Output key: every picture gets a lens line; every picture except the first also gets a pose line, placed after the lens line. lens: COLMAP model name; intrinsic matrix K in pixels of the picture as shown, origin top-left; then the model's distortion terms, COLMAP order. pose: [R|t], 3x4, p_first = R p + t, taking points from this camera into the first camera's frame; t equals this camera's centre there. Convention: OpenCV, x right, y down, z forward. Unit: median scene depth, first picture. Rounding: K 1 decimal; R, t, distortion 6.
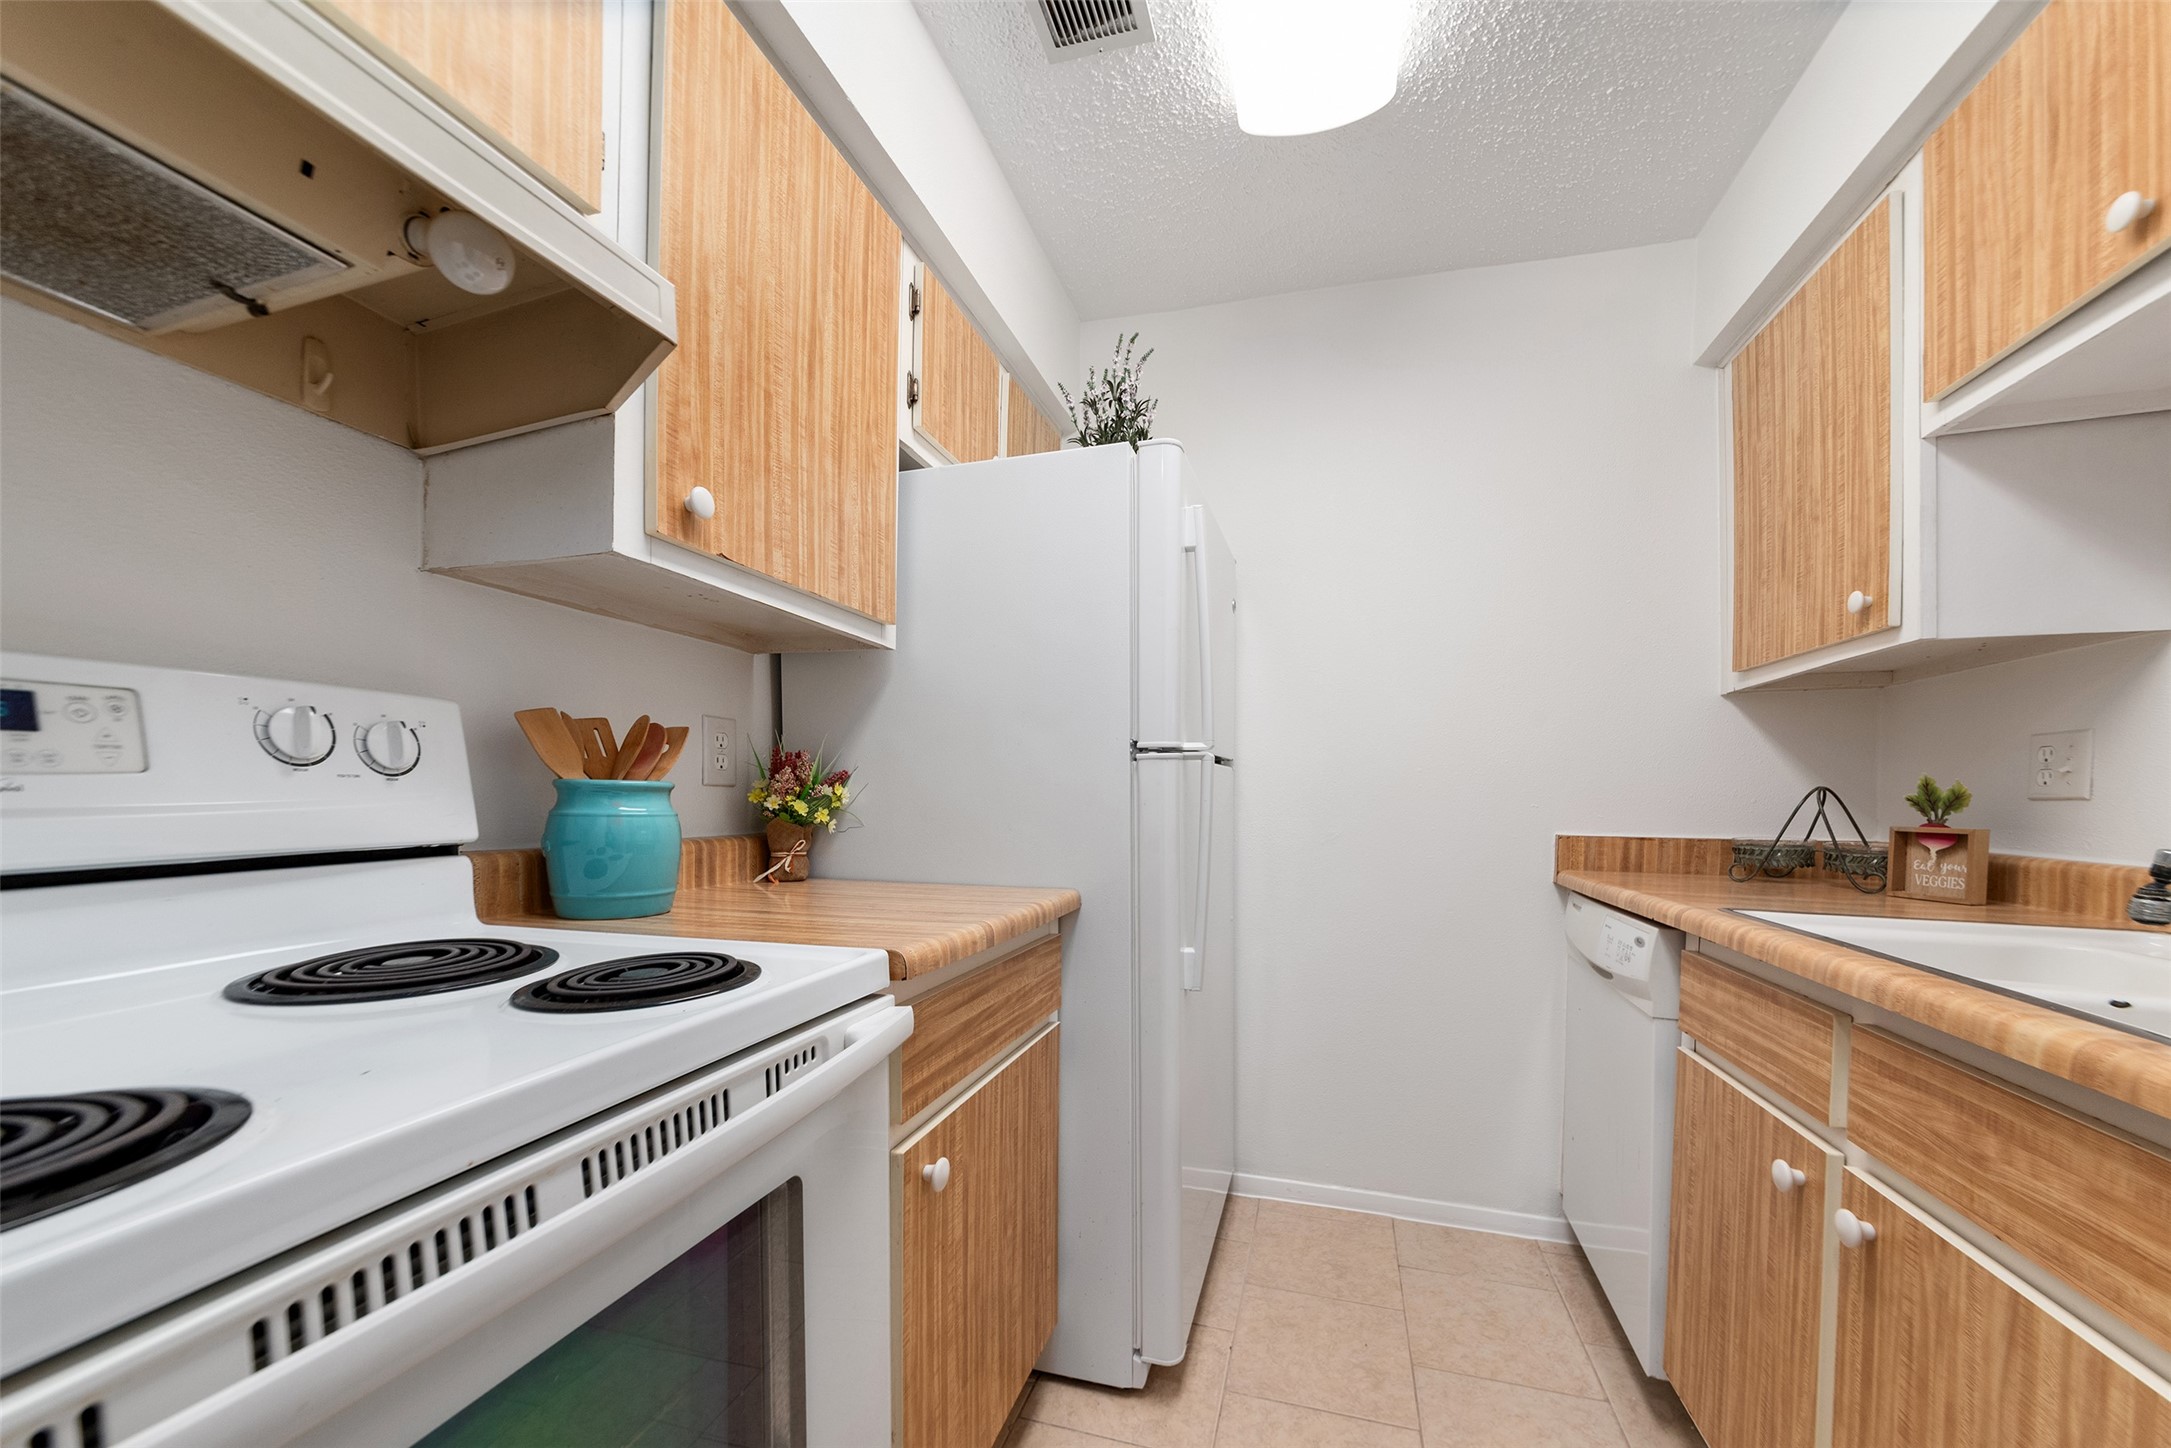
lens RADIAL K [[790.7, 0, 1086.5], [0, 790.7, 793.0], [0, 0, 1]] dist [-0.000873, -0.000025]
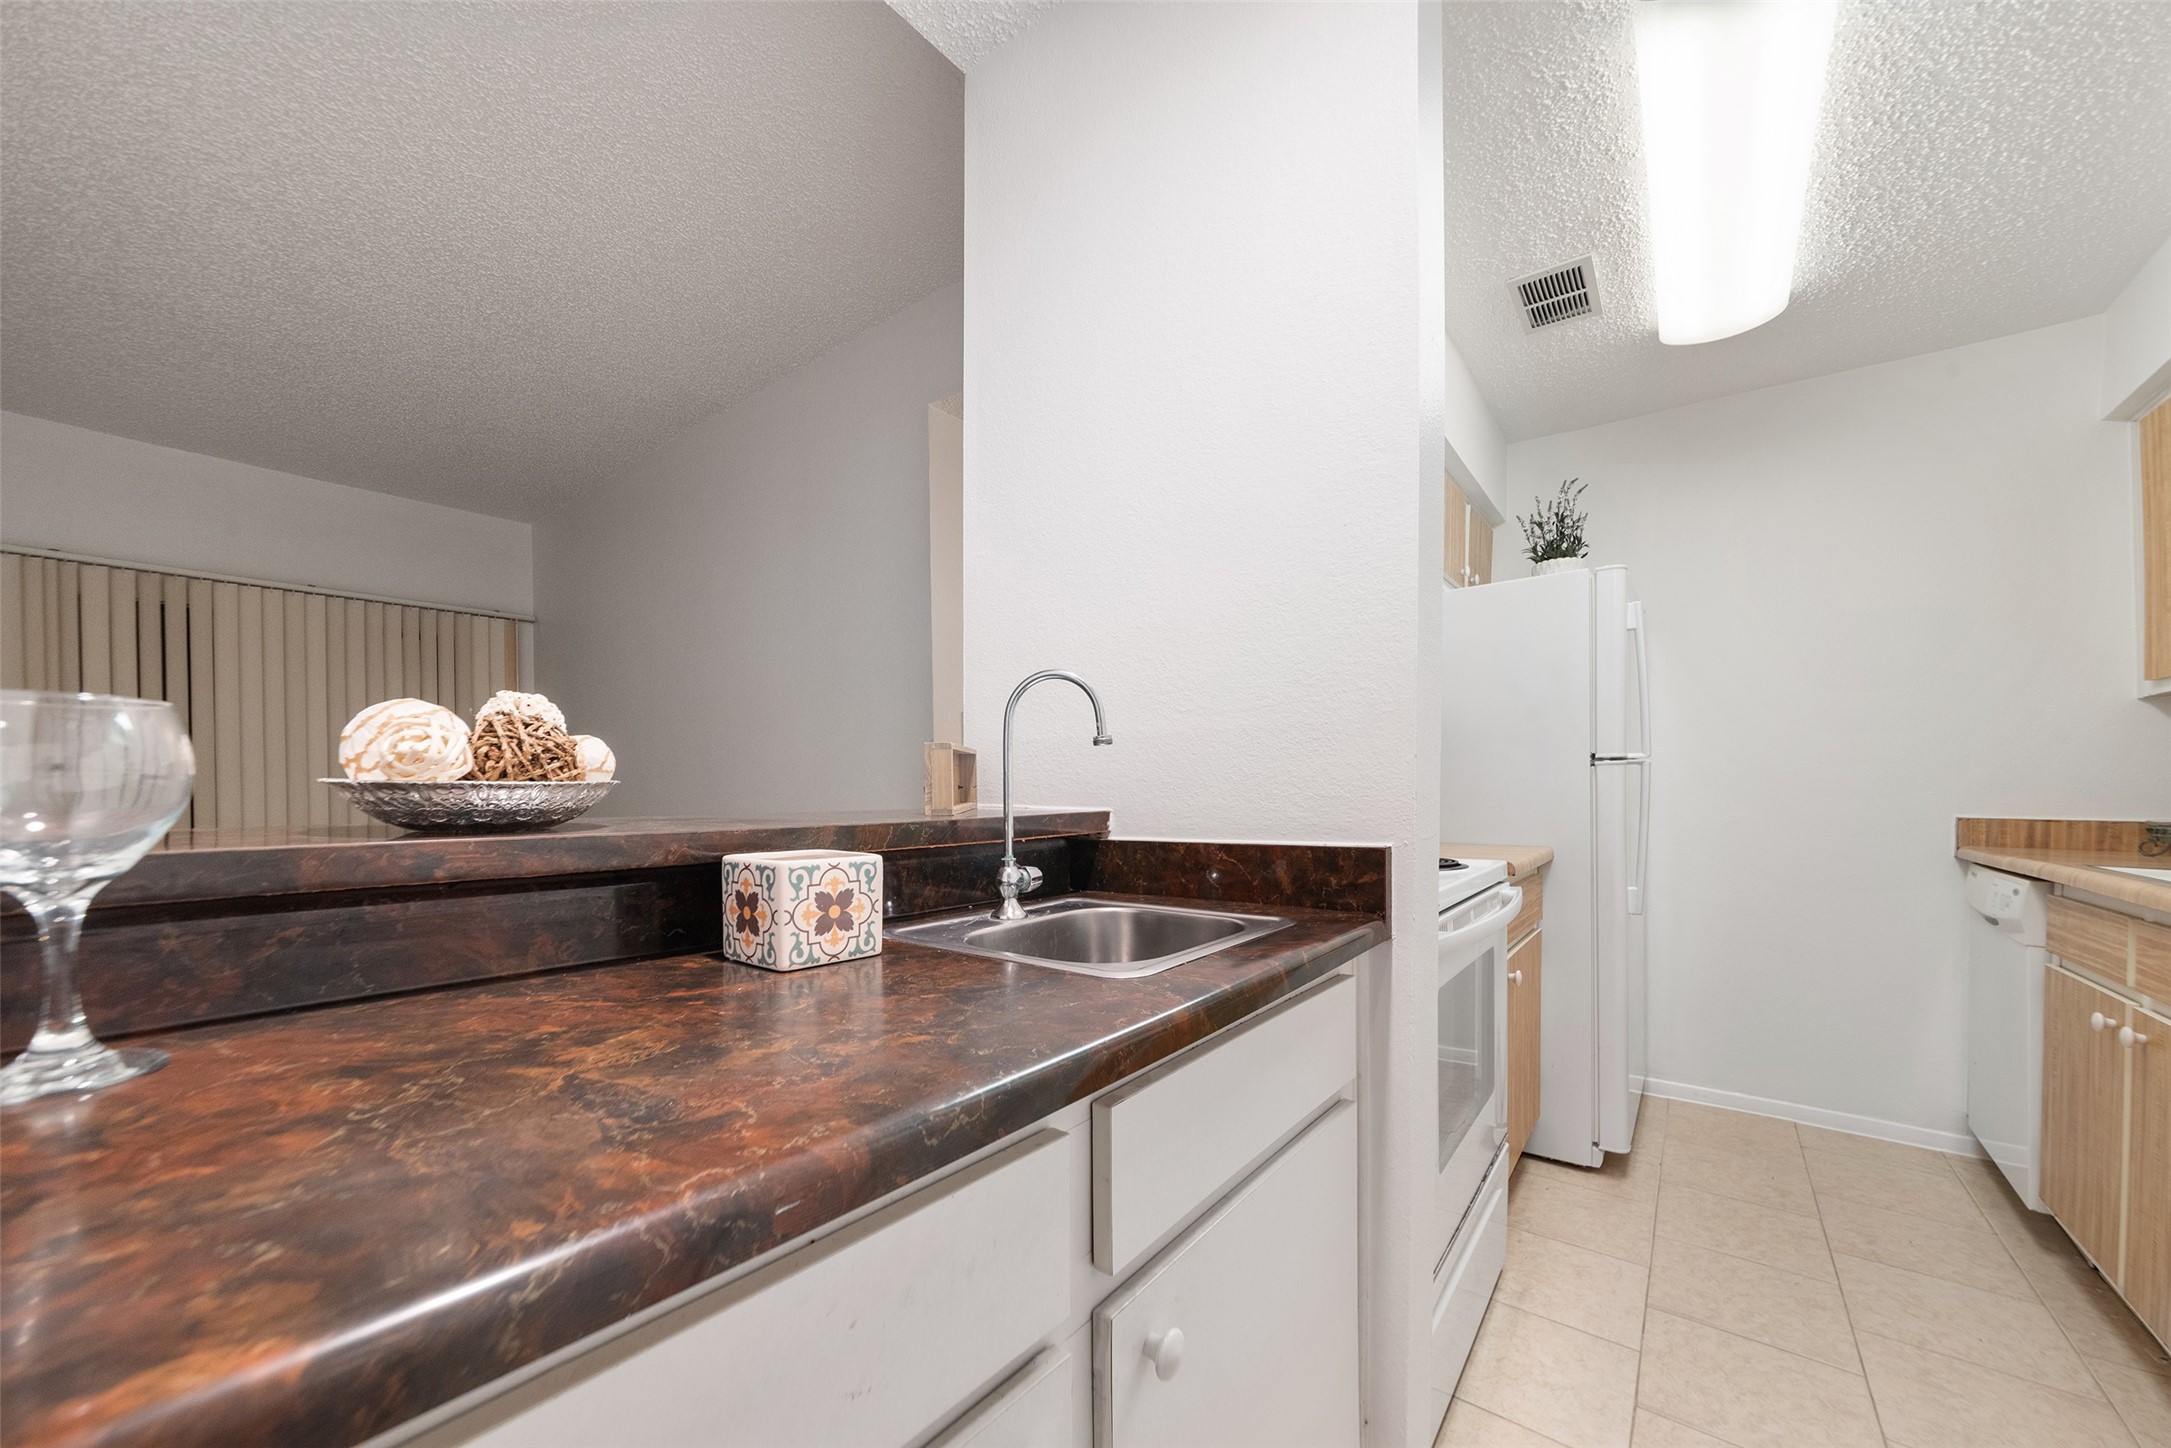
lens RADIAL K [[814.1, 0, 1089.0], [0, 814.1, 781.0], [0, 0, 1]] dist [-0.000504, 0.001992]
pose [[0.942719, -0.008519, -0.333478, -0.330935], [0.005674, 0.999939, -0.009505, 0.000422], [0.333539, 0.007068, 0.942710, -0.842816]]
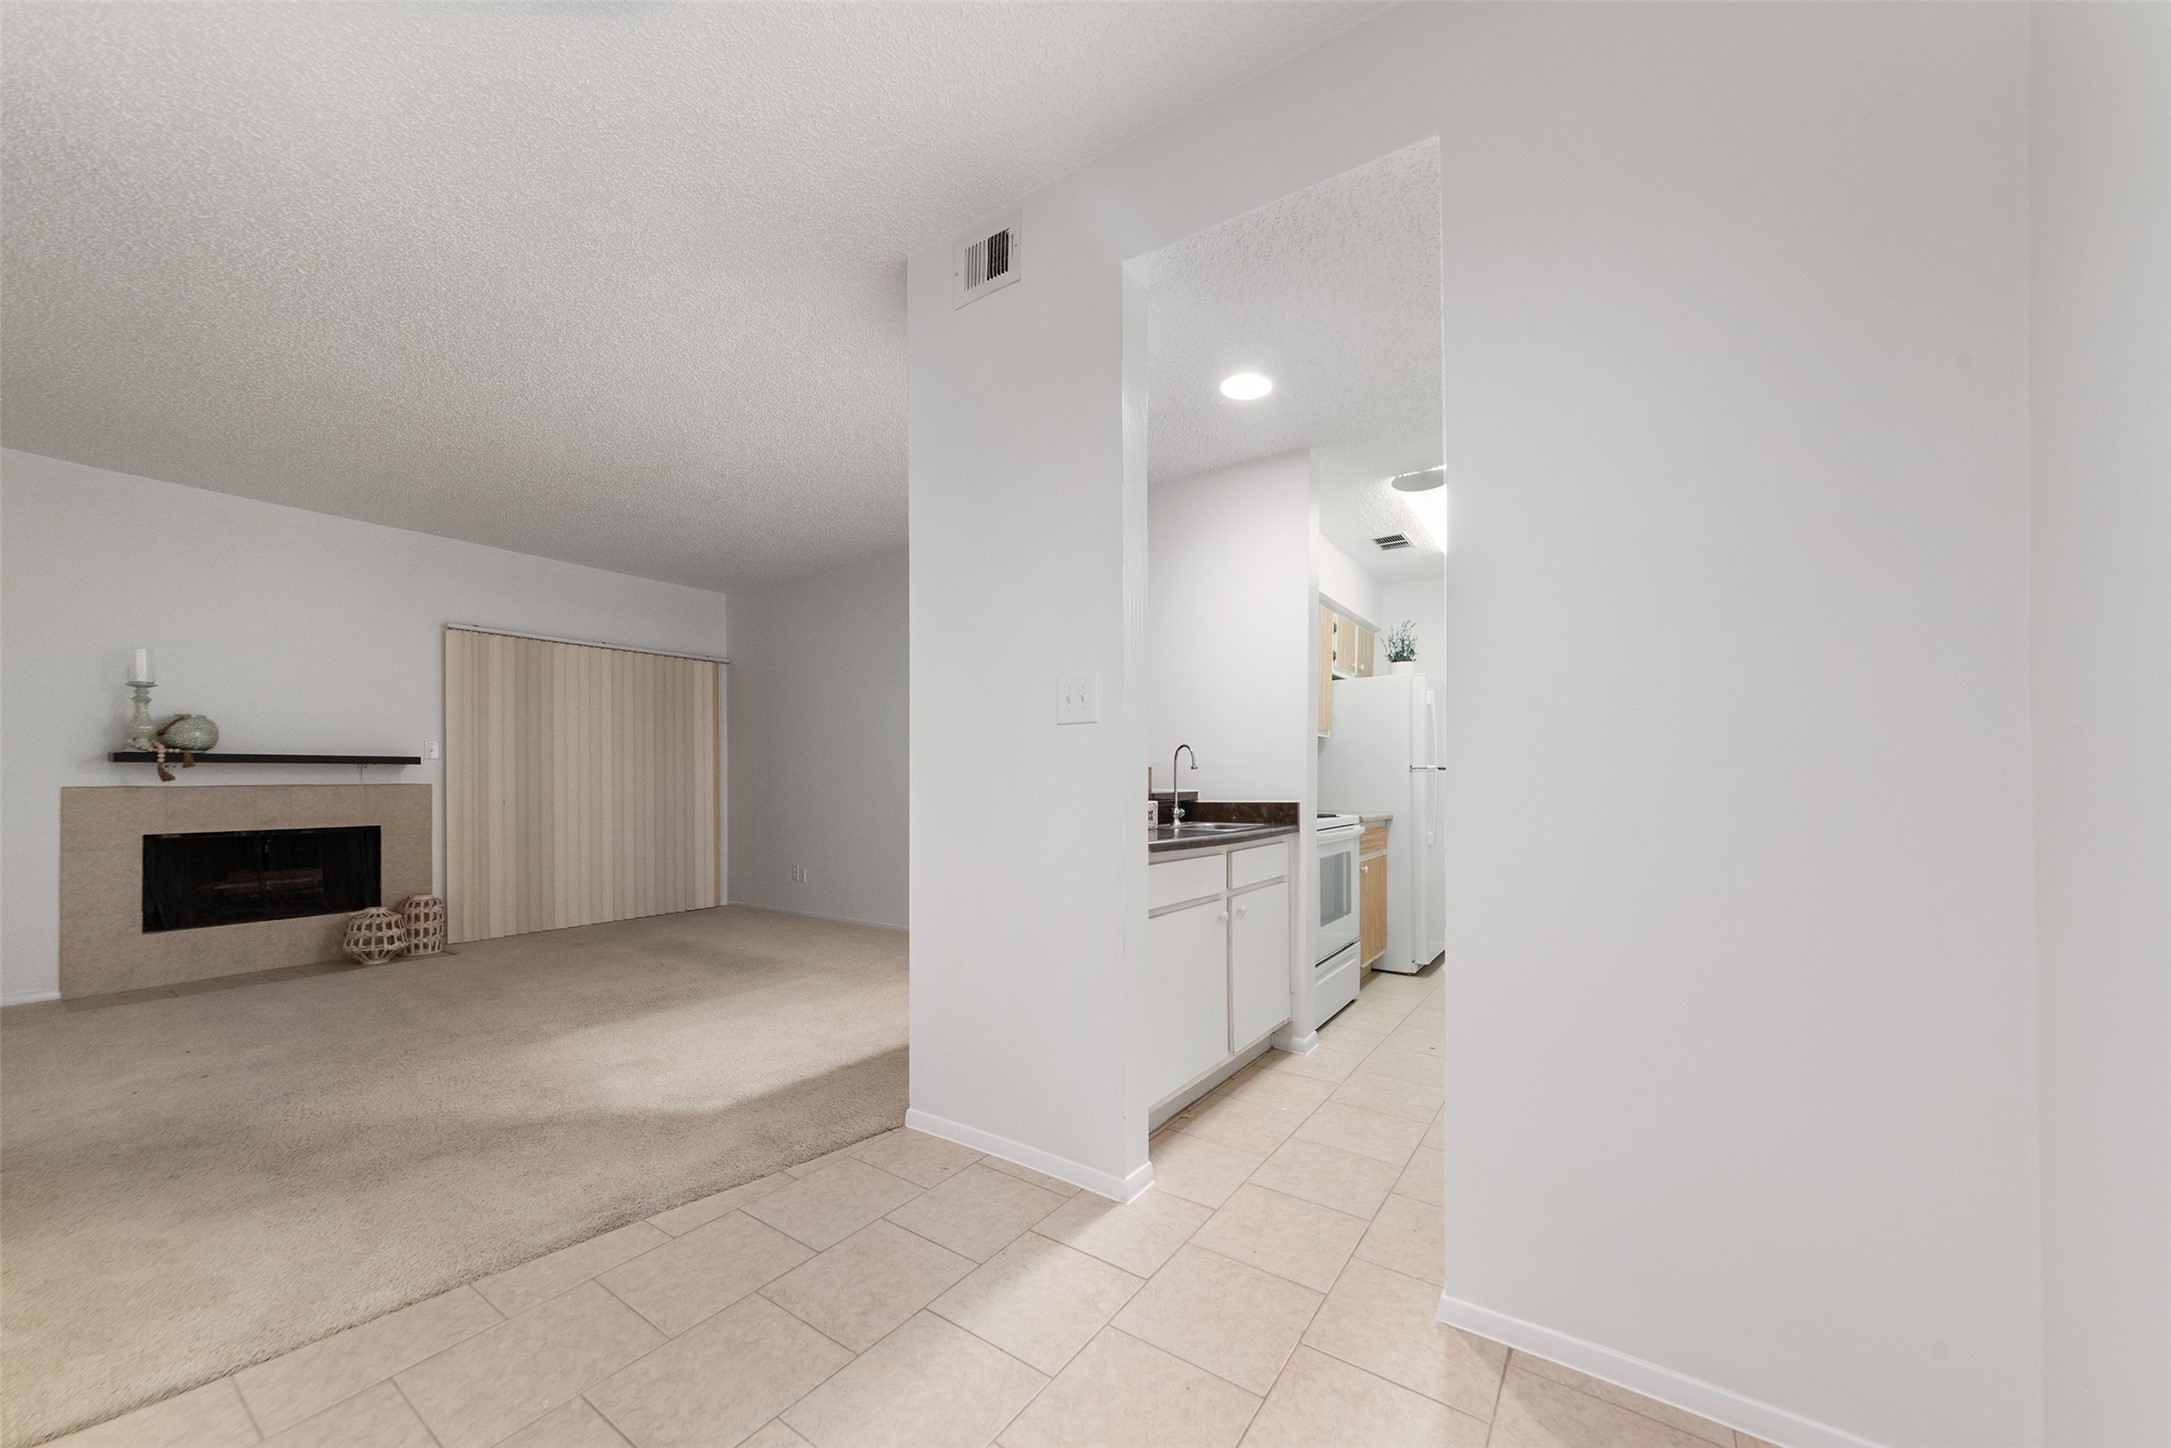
lens RADIAL K [[782.0, 0, 1083.0], [0, 782.0, 768.7], [0, 0, 1]] dist [0.000424, 0.000006]
pose [[0.954381, -0.005557, -0.298541, -0.246855], [0.001226, 0.999891, -0.014695, -0.008199], [0.298590, 0.013658, 0.954284, -2.294210]]
